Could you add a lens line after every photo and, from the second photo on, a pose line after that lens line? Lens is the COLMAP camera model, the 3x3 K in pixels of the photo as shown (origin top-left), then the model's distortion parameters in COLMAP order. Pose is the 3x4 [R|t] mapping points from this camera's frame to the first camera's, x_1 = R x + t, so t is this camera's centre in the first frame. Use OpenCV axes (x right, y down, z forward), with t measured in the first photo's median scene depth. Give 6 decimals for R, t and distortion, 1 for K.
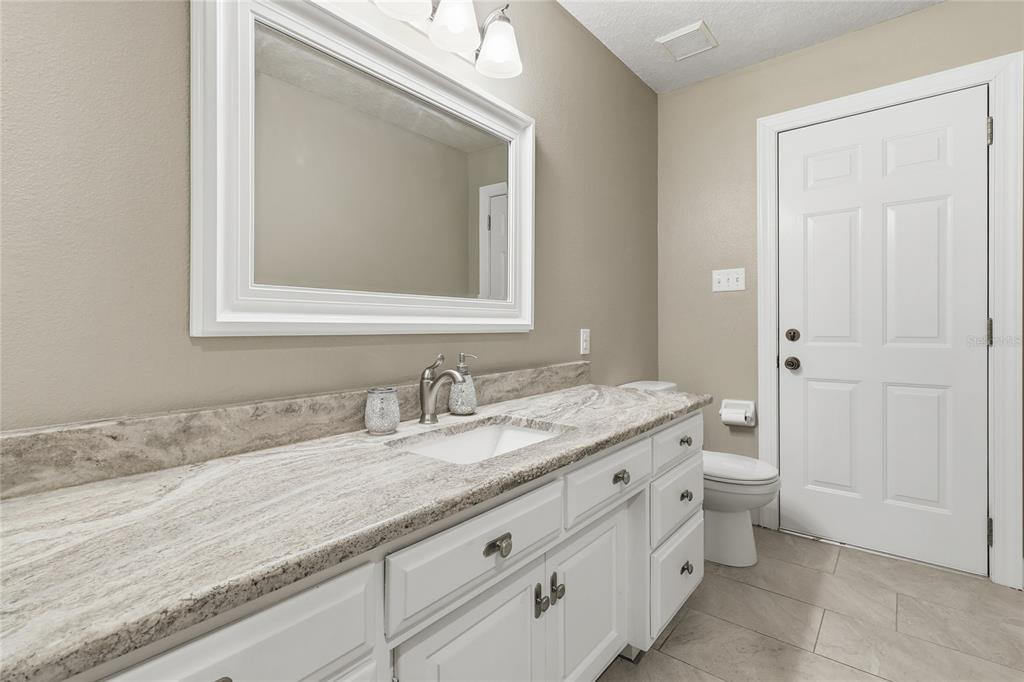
lens RADIAL K [[471.2, 0, 509.9], [0, 471.2, 330.3], [0, 0, 1]] dist [0.004217, -0.001529]
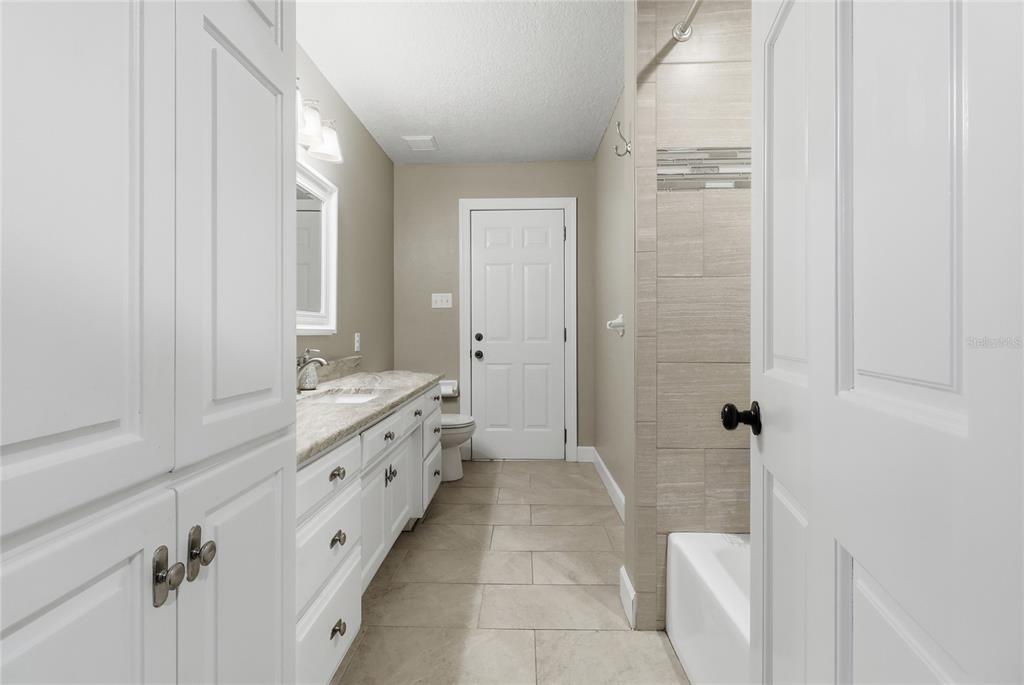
lens RADIAL K [[471.2, 0, 510.9], [0, 471.2, 337.3], [0, 0, 1]] dist [0.004217, -0.001529]
pose [[0.788748, -0.004110, 0.614703, -0.374546], [0.002587, 0.999991, 0.003368, 0.006646], [-0.614712, -0.001066, 0.788751, -0.415557]]
